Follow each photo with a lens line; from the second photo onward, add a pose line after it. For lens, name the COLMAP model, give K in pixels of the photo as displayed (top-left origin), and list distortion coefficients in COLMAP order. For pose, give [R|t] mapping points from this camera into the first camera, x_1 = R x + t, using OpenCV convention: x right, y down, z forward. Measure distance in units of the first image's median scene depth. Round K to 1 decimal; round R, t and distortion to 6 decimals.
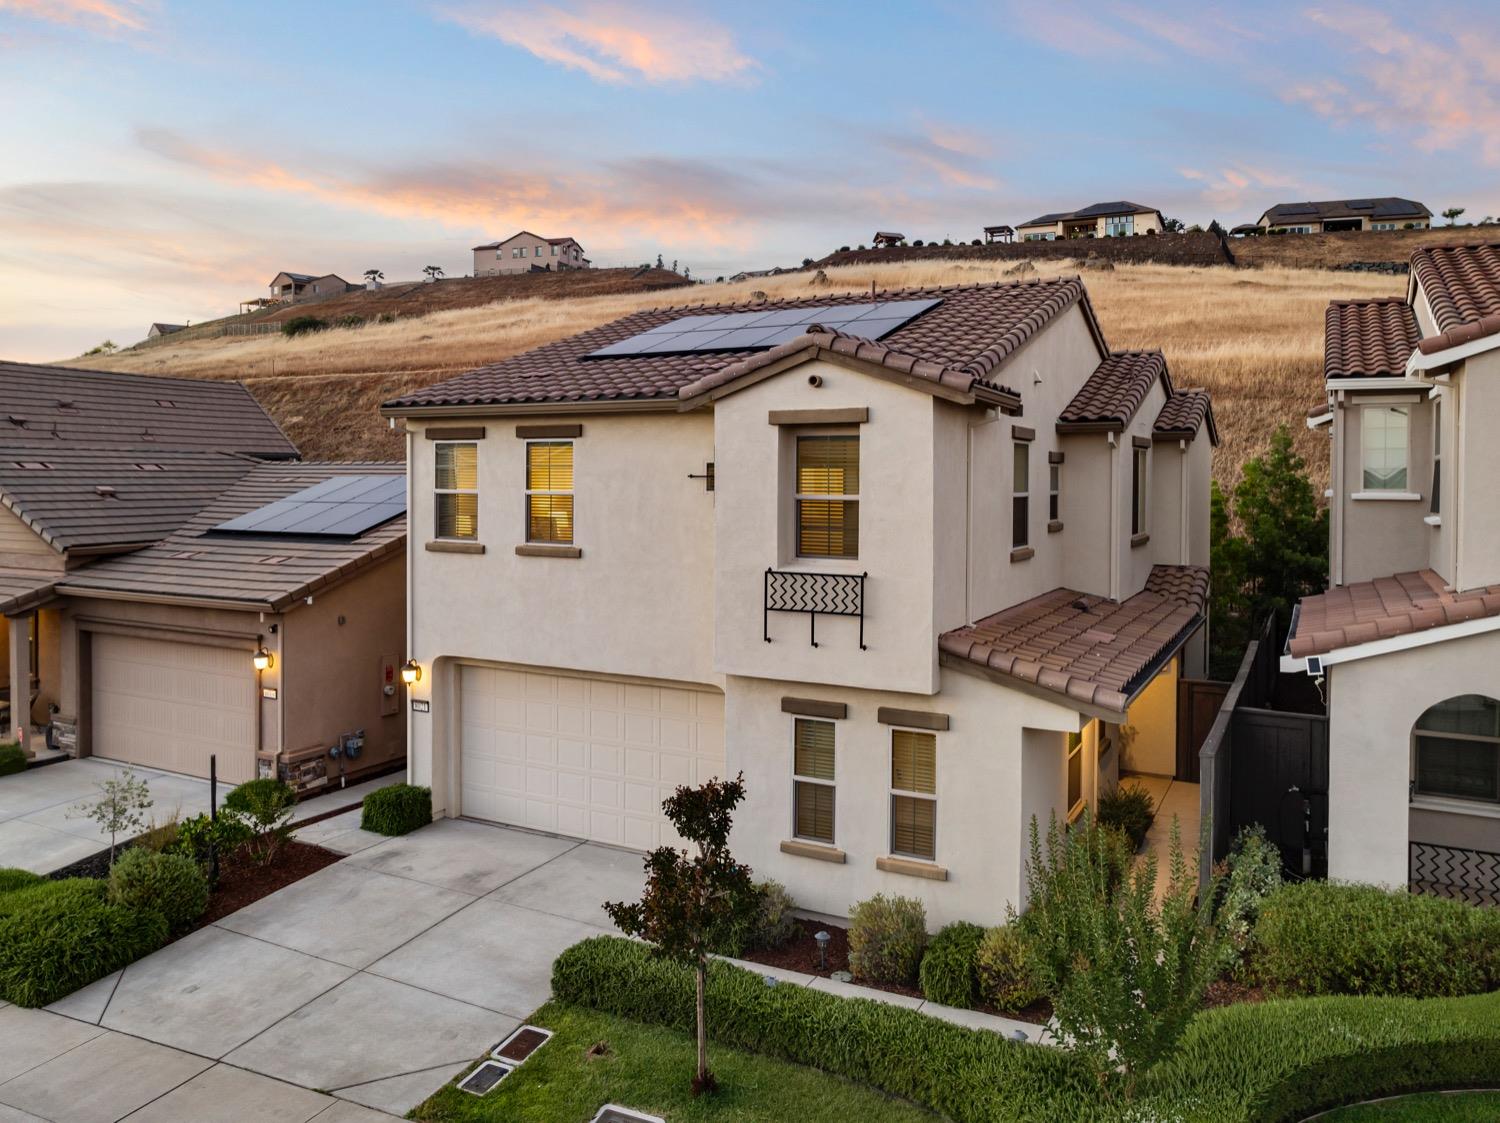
lens RADIAL K [[1098.3, 0, 759.1], [0, 1098.3, 489.6], [0, 0, 1]] dist [-0.014801, 0.026651]
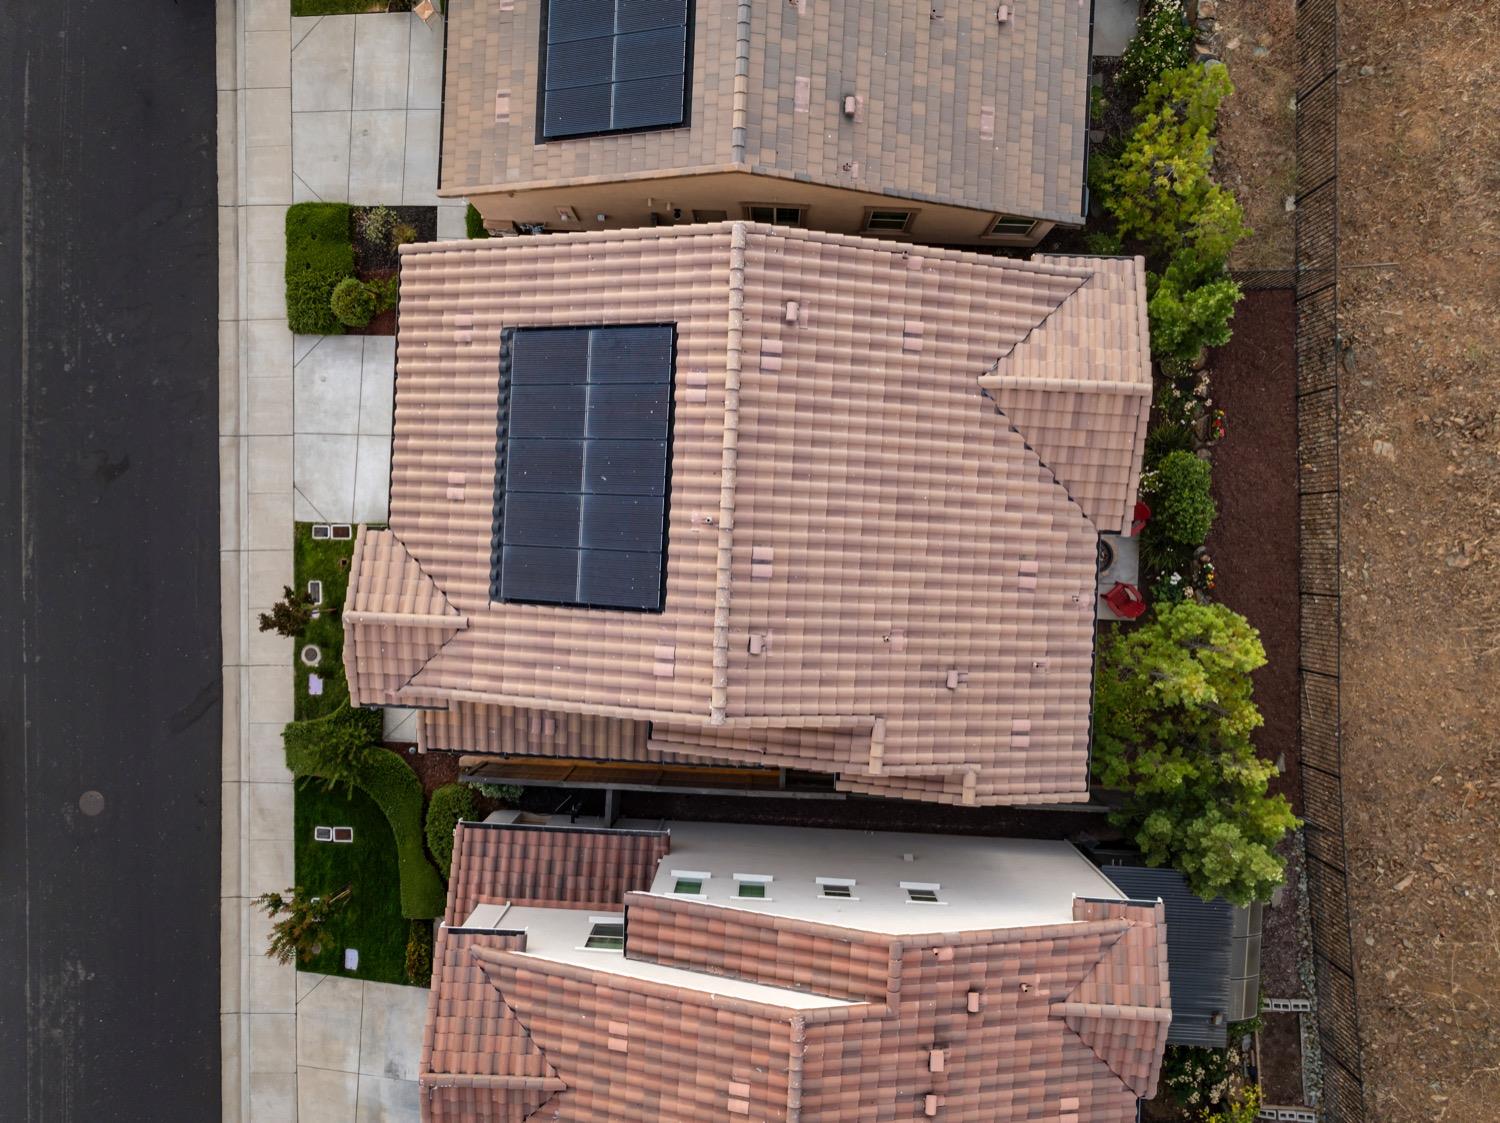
lens RADIAL K [[1050.7, 0, 748.1], [0, 1050.7, 559.0], [0, 0, 1]] dist [-0.011841, 0.018677]
pose [[0.422506, 0.906325, -0.007975, 0.218028], [0.014666, 0.001961, 0.999891, -1.548208], [0.906241, -0.422577, -0.012463, 1.426214]]
